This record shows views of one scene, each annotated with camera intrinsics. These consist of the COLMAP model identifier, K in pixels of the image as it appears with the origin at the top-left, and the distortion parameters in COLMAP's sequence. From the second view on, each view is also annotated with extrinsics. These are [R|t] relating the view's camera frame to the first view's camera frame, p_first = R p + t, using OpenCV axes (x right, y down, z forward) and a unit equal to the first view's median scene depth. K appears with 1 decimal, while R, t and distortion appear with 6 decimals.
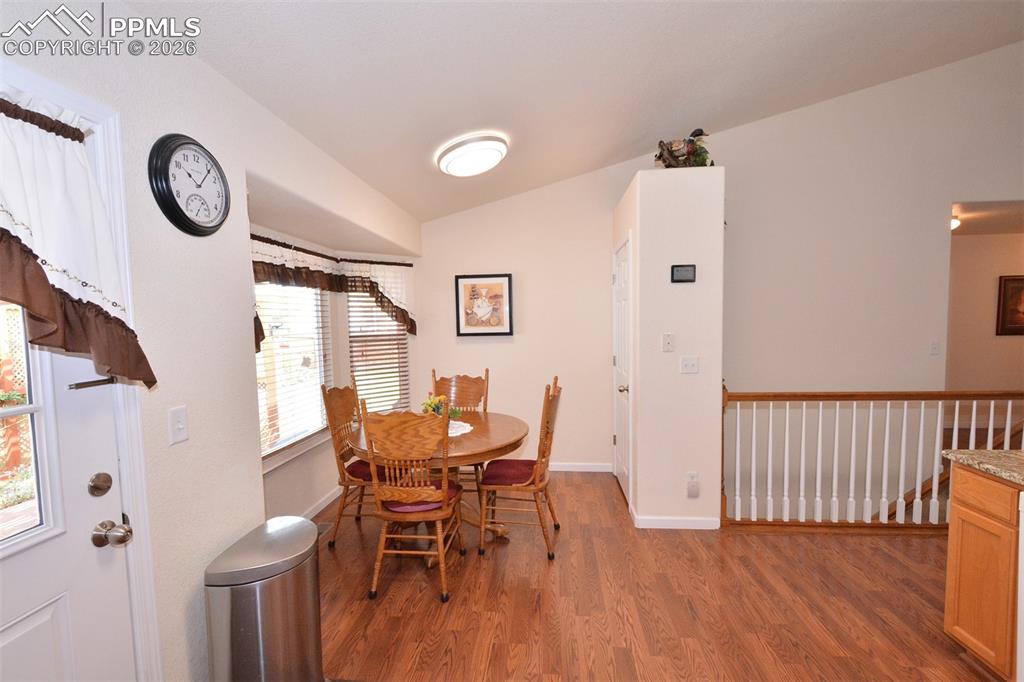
lens RADIAL K [[450.6, 0, 511.0], [0, 450.6, 344.2], [0, 0, 1]] dist [0.000816, -0.002626]
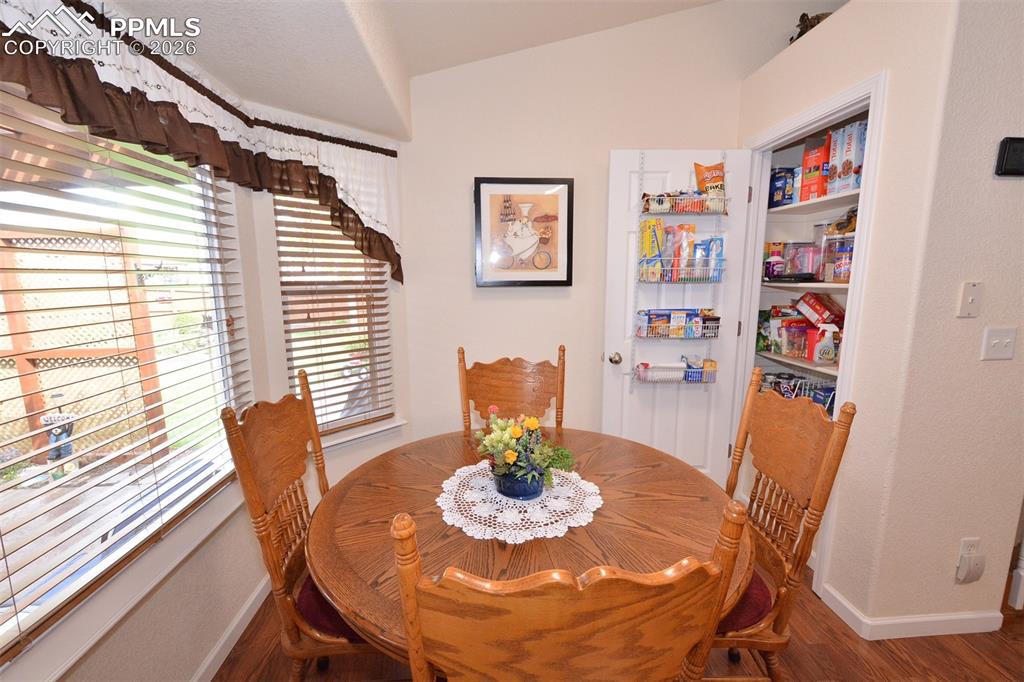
lens RADIAL K [[450.6, 0, 511.5], [0, 450.6, 347.2], [0, 0, 1]] dist [0.000816, -0.002626]
pose [[0.987476, -0.007592, 0.157585, -0.175808], [-0.007980, 0.995160, 0.097948, 0.003331], [-0.157566, -0.097978, 0.982636, 0.434105]]
